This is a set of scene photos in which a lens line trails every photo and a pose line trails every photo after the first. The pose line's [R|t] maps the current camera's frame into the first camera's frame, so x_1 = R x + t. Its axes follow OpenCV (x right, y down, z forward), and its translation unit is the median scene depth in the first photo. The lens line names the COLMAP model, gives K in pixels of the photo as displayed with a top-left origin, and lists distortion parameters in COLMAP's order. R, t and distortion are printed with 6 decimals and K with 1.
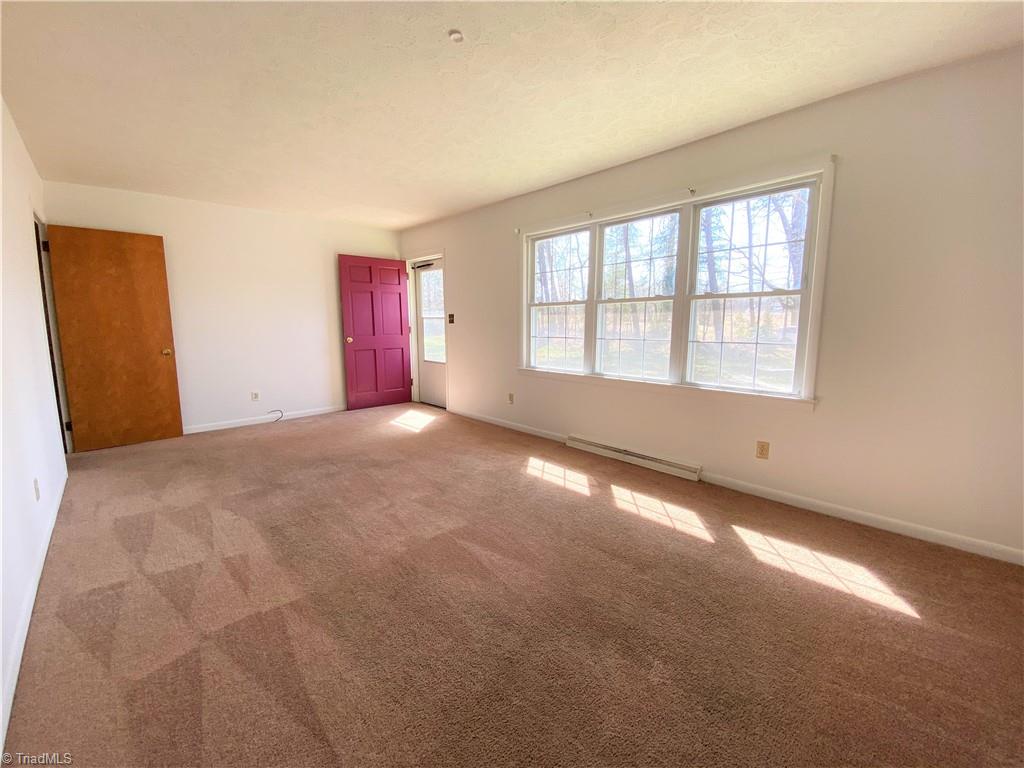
lens RADIAL K [[420.7, 0, 503.2], [0, 420.7, 381.4], [0, 0, 1]] dist [0.030905, -0.004740]
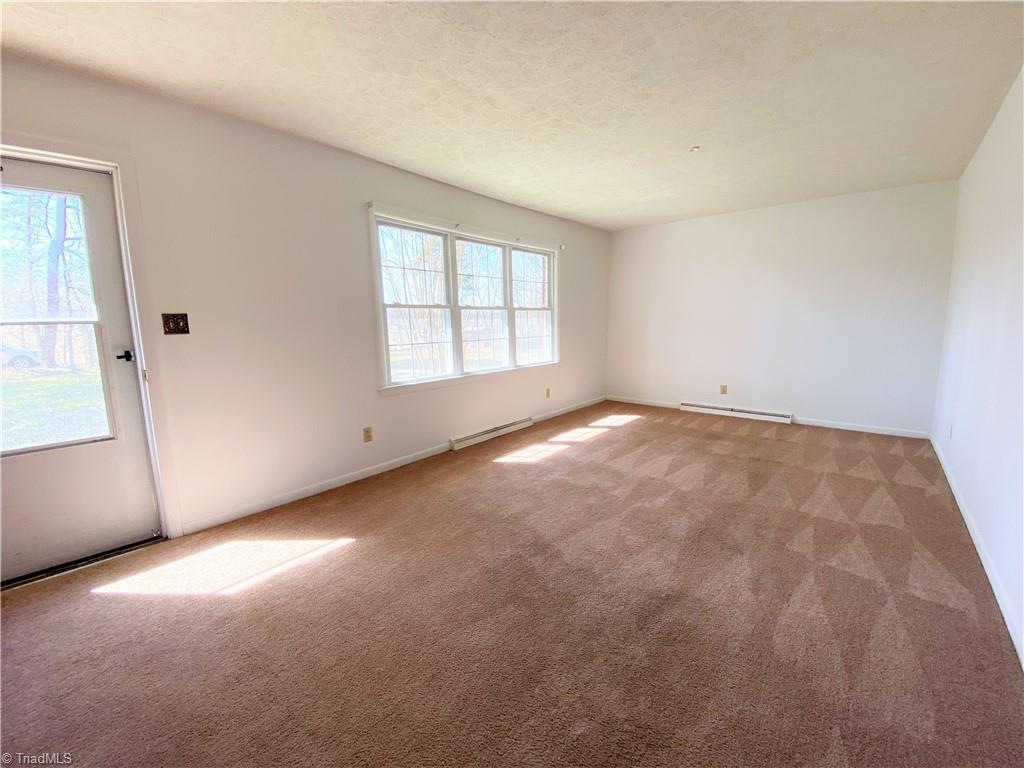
lens RADIAL K [[420.7, 0, 509.6], [0, 420.7, 380.8], [0, 0, 1]] dist [0.030905, -0.004740]
pose [[-0.137977, -0.132585, 0.981521, -0.909485], [0.154252, 0.976031, 0.153527, -0.156072], [-0.978350, 0.172585, -0.114219, 1.064786]]
